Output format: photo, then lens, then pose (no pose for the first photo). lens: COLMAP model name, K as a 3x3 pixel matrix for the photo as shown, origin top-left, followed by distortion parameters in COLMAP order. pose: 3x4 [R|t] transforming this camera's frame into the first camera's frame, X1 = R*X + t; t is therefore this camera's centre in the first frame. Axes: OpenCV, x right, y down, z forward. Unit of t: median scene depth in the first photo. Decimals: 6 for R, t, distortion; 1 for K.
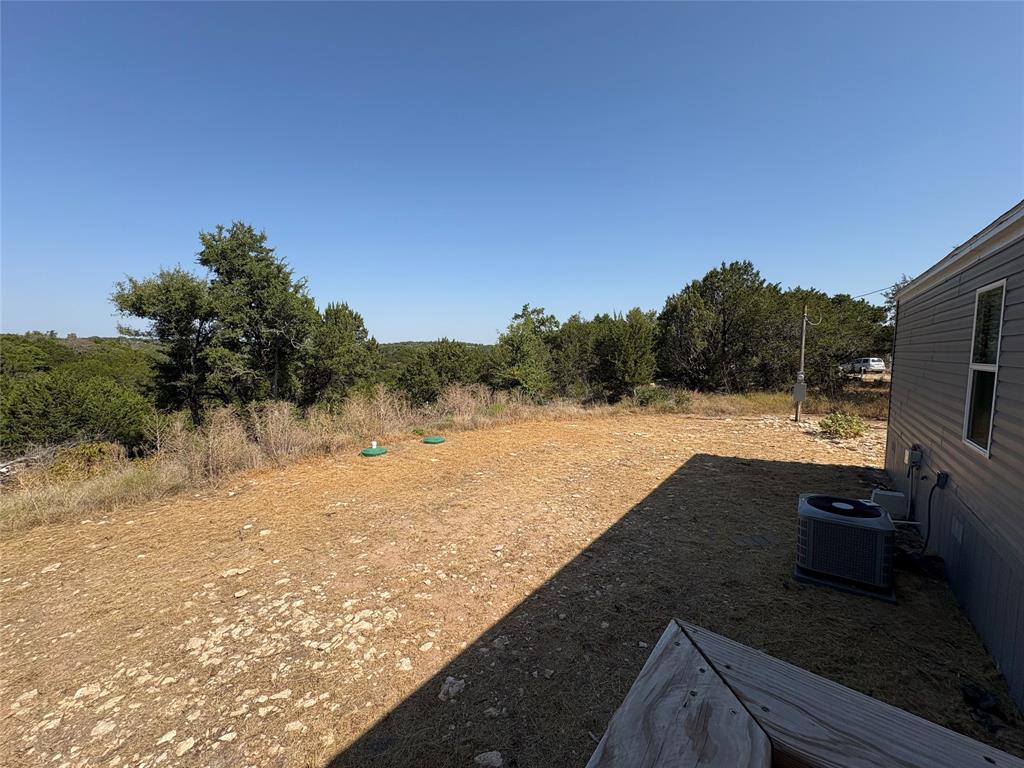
lens RADIAL K [[409.9, 0, 511.2], [0, 409.9, 383.8], [0, 0, 1]] dist [0.000037, -0.000349]
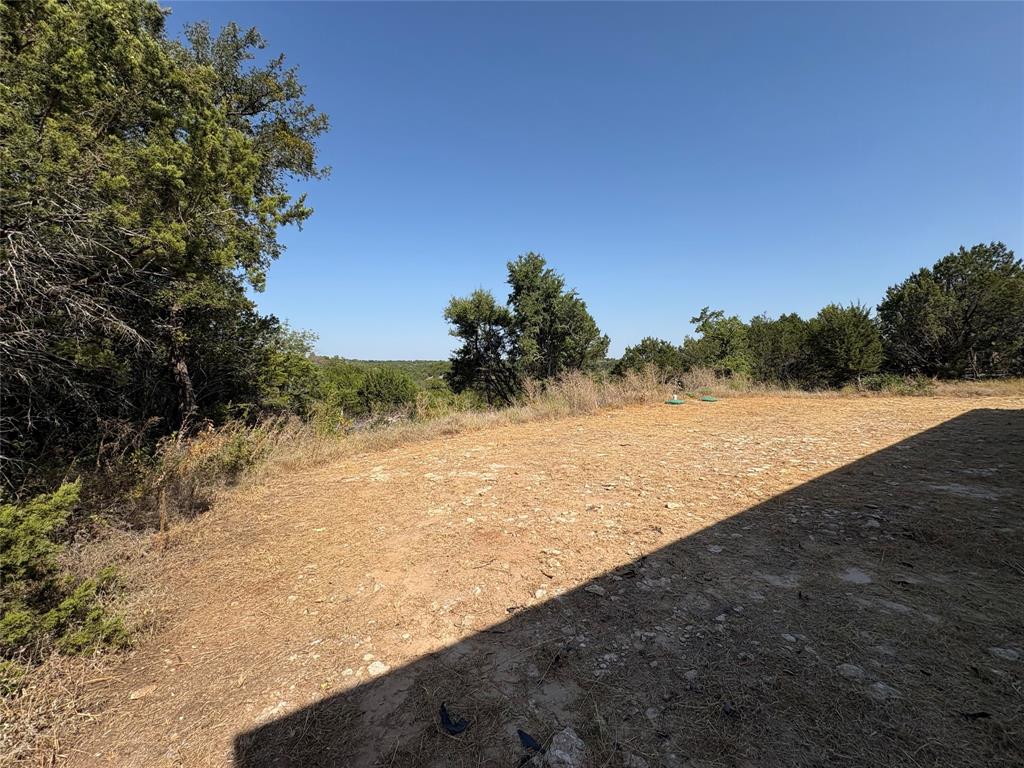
lens RADIAL K [[409.9, 0, 512.7], [0, 409.9, 383.4], [0, 0, 1]] dist [0.000037, -0.000349]
pose [[0.951883, -0.001404, -0.306460, -0.185046], [-0.010275, 0.999281, -0.036492, 0.067082], [0.306291, 0.037885, 0.951184, -0.212088]]
